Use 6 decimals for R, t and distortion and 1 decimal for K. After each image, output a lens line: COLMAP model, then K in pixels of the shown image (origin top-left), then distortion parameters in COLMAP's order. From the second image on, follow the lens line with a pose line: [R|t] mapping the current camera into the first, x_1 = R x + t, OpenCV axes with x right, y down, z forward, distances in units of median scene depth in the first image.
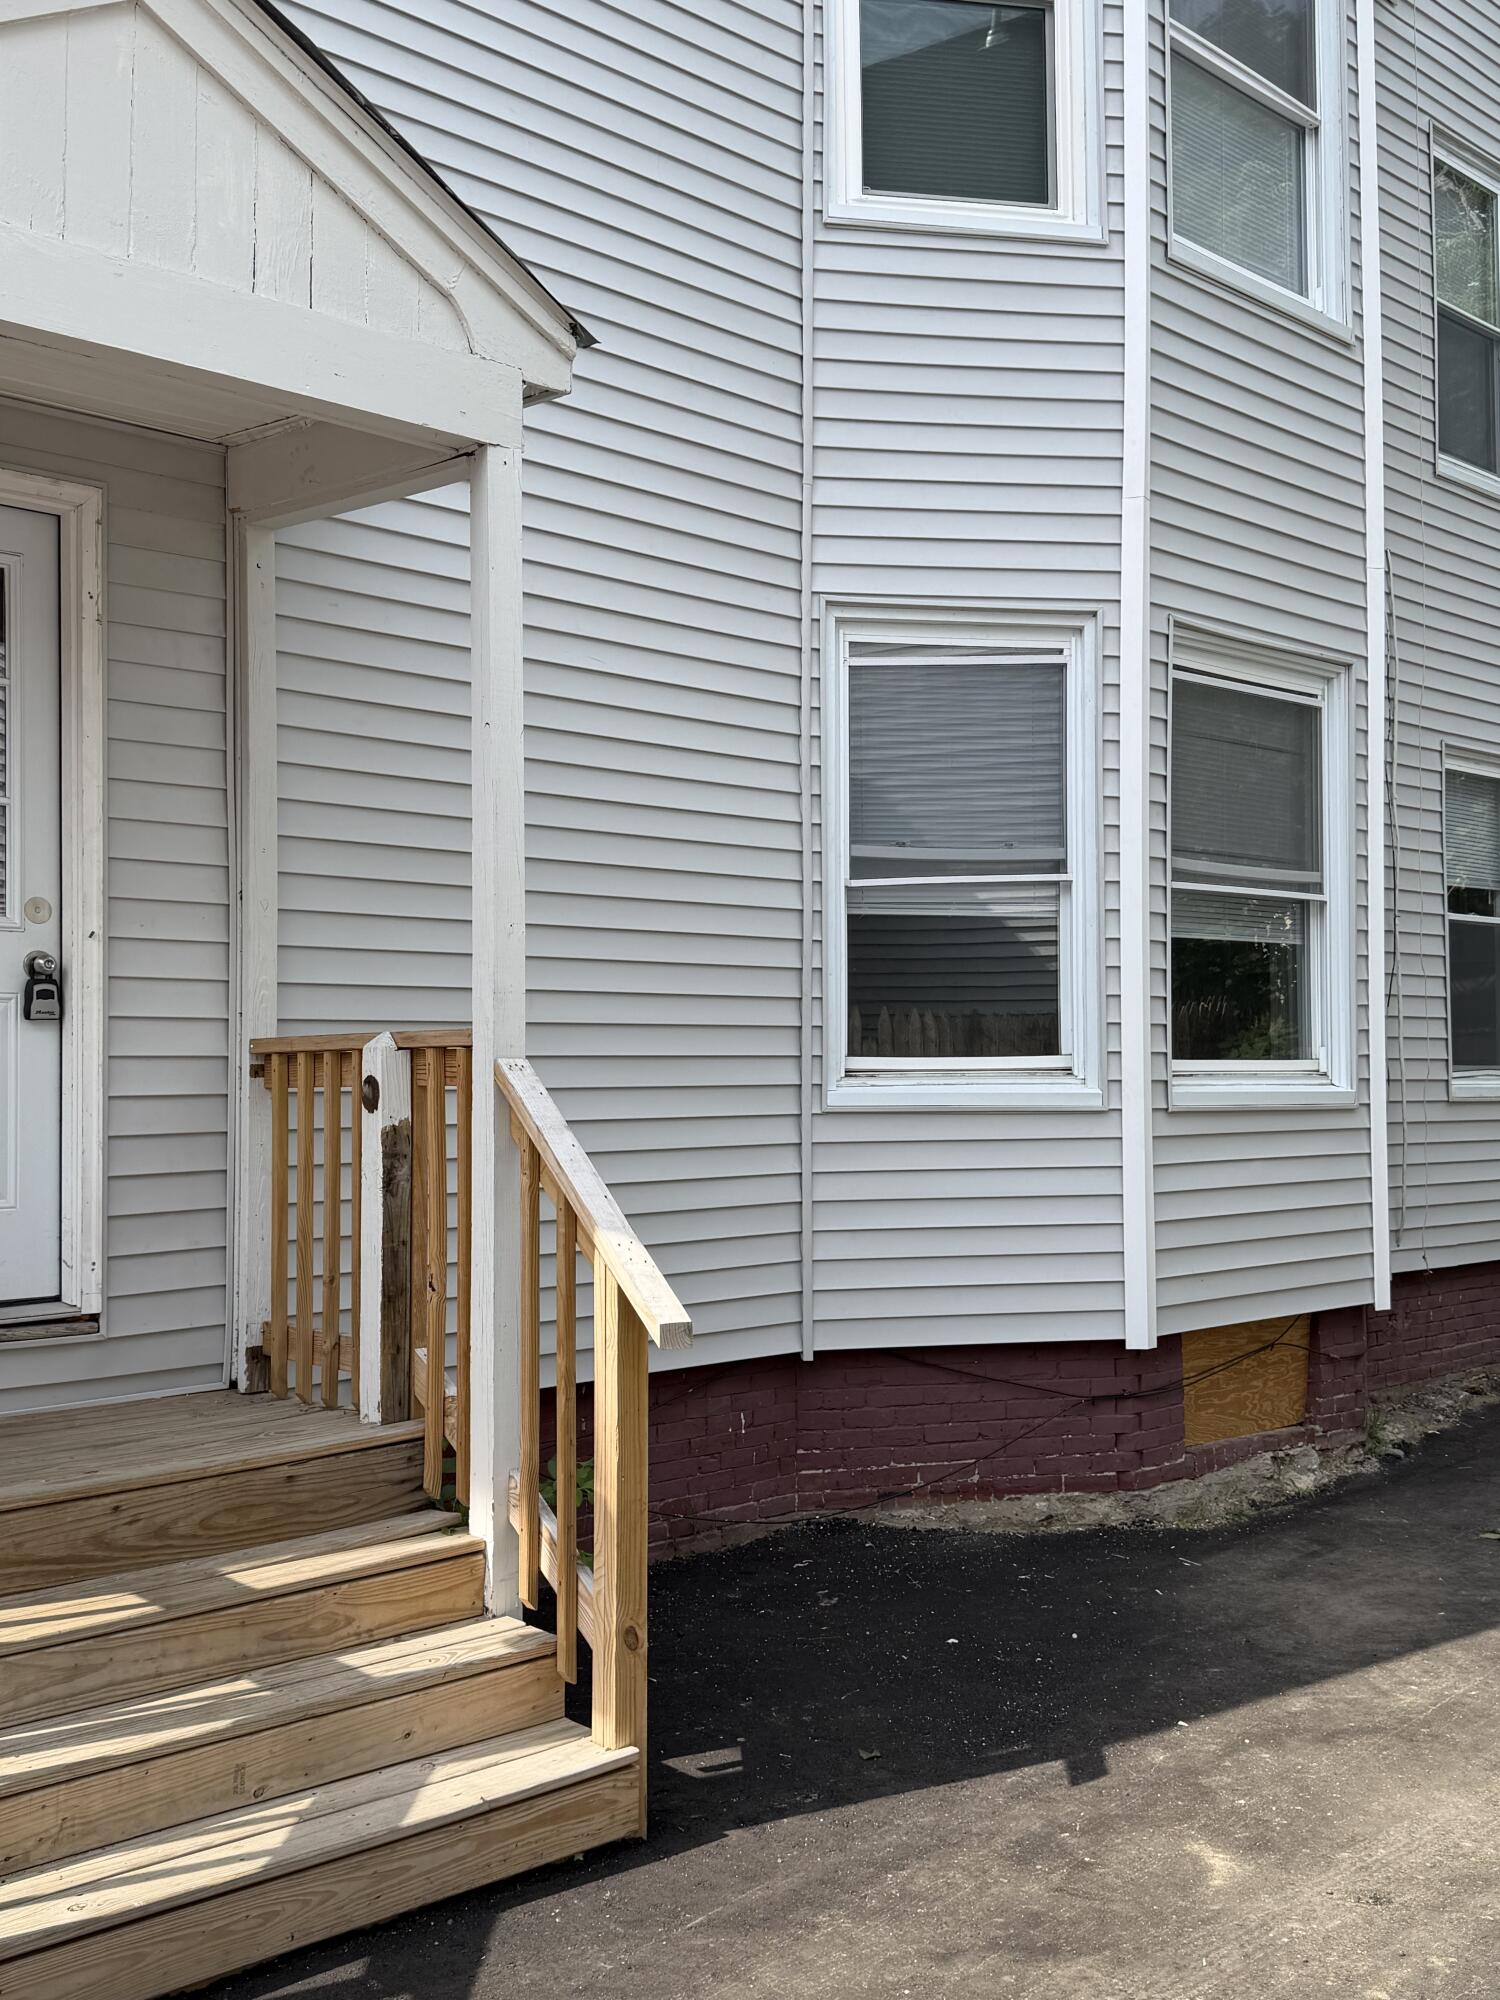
lens RADIAL K [[1937.7, 0, 750.4], [0, 1937.7, 1011.3], [0, 0, 1]] dist [0.187709, -0.424522]
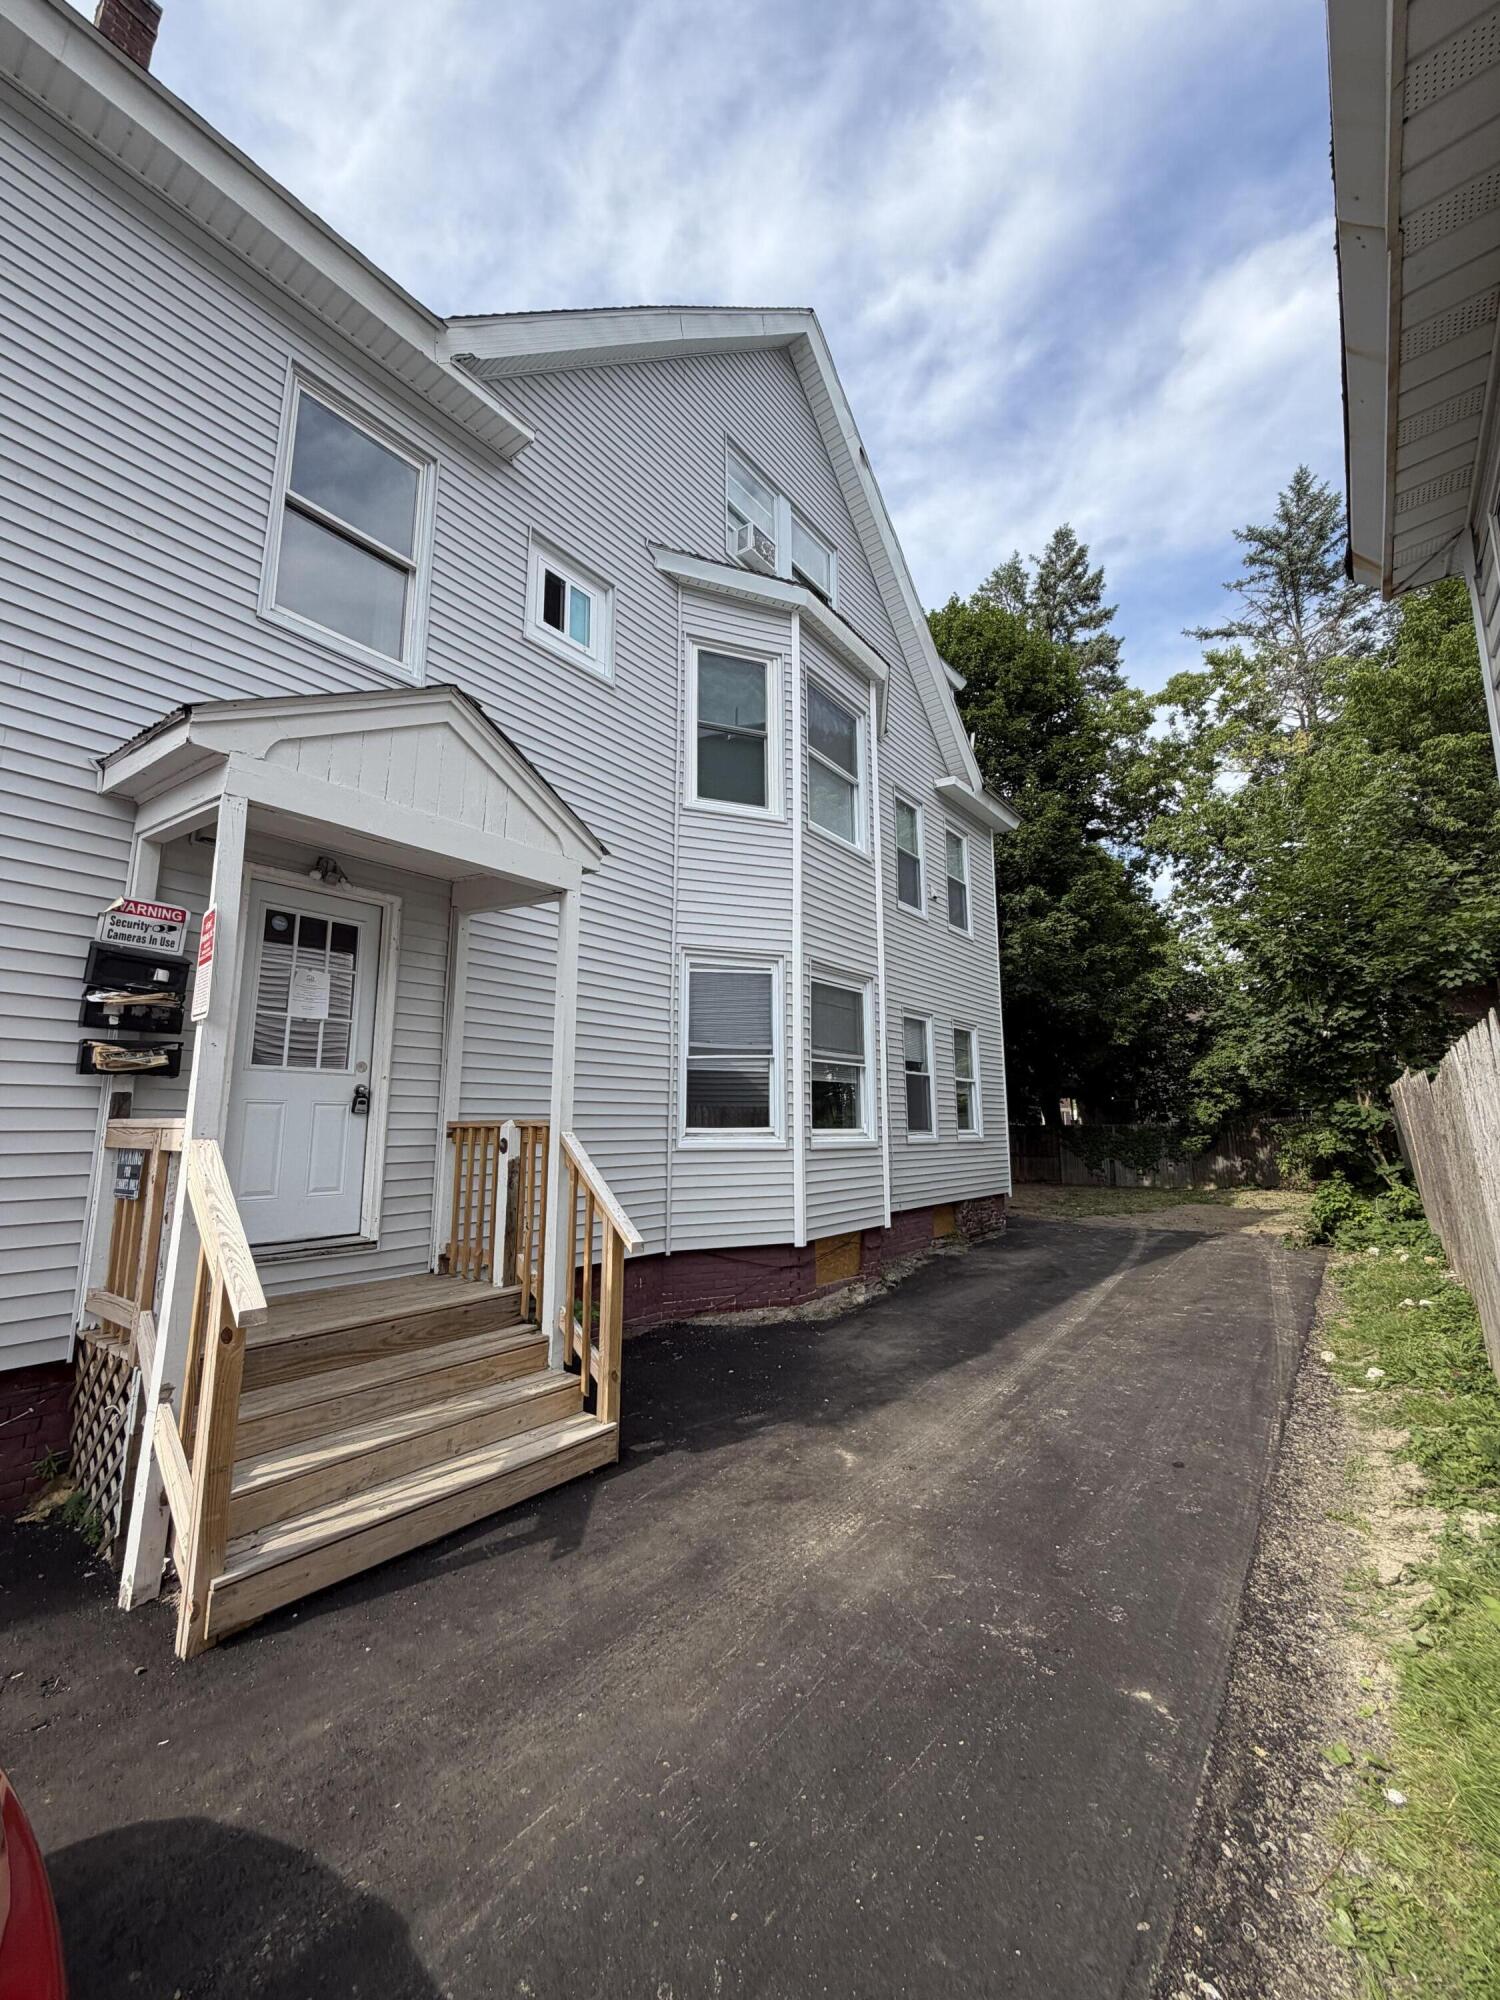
lens RADIAL K [[803.8, 0, 753.4], [0, 803.8, 990.2], [0, 0, 1]] dist [-0.000022, 0.000072]
pose [[0.984805, 0.031801, 0.170727, -0.065781], [-0.007897, 0.990274, -0.138904, -0.012516], [-0.173484, 0.135445, 0.975478, -0.049258]]
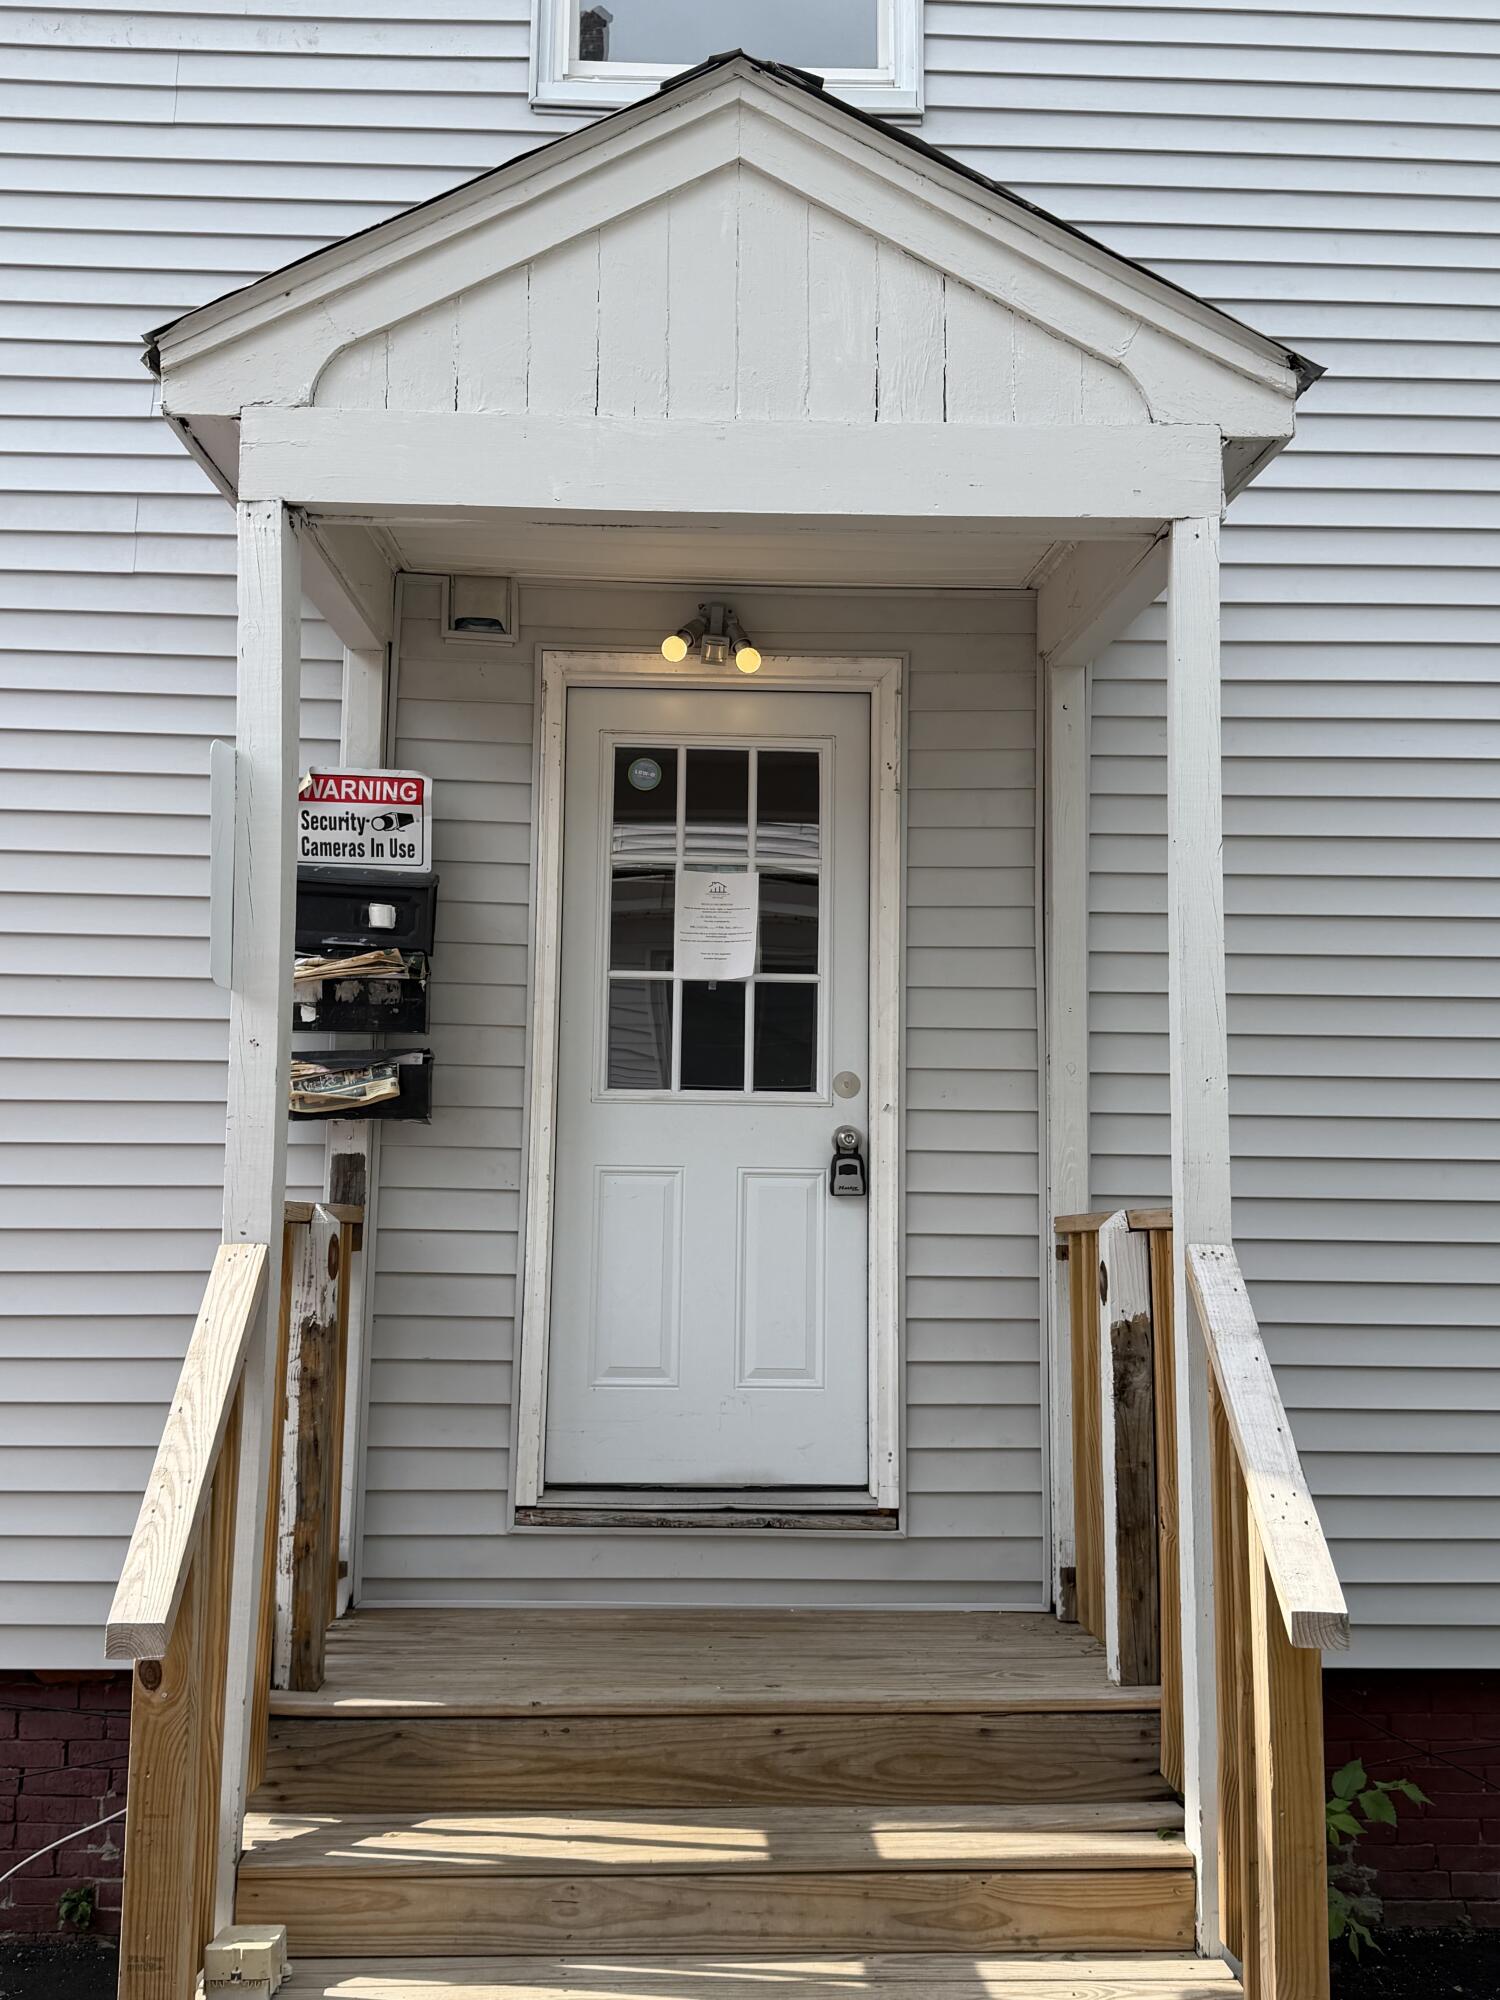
lens RADIAL K [[1932.5, 0, 750.0], [0, 1932.5, 1000.0], [0, 0, 1]] dist [0.190150, -0.451327]
pose [[0.765261, -0.066545, -0.640271, 0.242399], [0.005359, 0.995267, -0.097035, 0.000822], [0.643697, 0.070826, 0.761996, 0.233267]]
